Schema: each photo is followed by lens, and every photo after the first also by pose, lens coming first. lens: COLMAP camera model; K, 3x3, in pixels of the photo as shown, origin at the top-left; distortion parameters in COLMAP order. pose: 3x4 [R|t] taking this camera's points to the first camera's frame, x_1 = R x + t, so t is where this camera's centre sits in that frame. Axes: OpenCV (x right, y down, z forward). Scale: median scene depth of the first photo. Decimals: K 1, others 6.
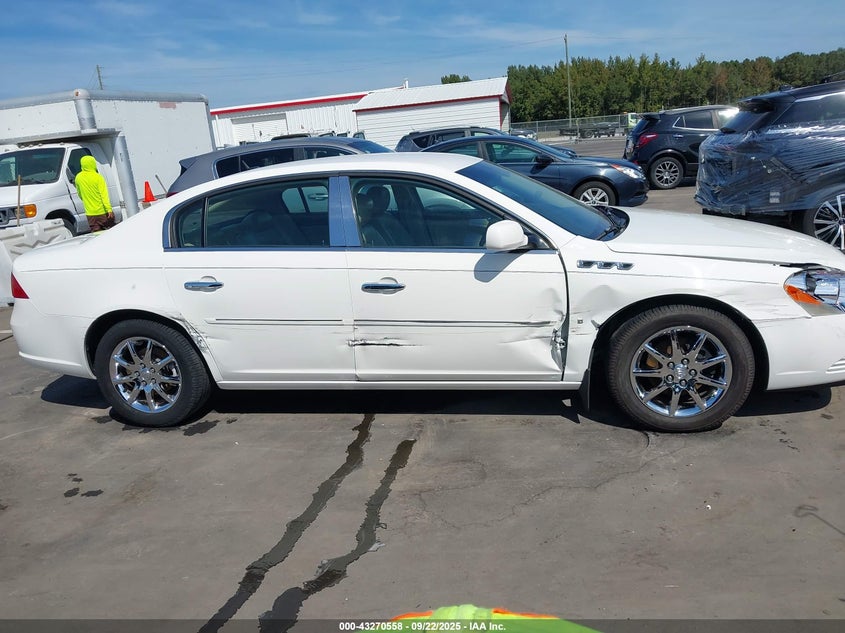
lens RADIAL K [[667.2, 0, 426.9], [0, 667.2, 316.4], [0, 0, 1]] dist [0.022635, -0.039210]
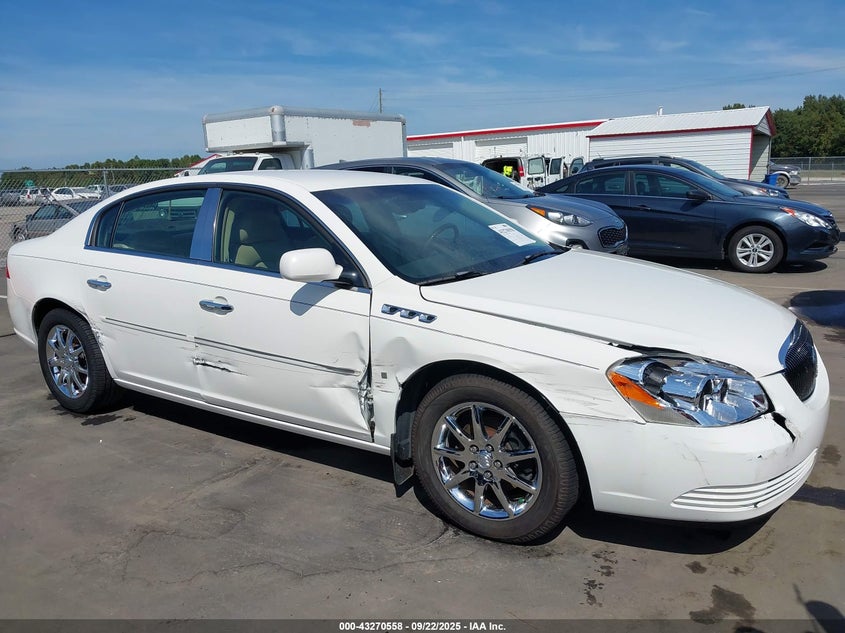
lens RADIAL K [[667.2, 0, 424.0], [0, 667.2, 319.6], [0, 0, 1]] dist [0.022635, -0.039210]
pose [[0.926681, 0.134106, -0.351109, 0.510694], [-0.144666, 0.989473, -0.003889, -0.061158], [0.346891, 0.054398, 0.936327, 0.207674]]
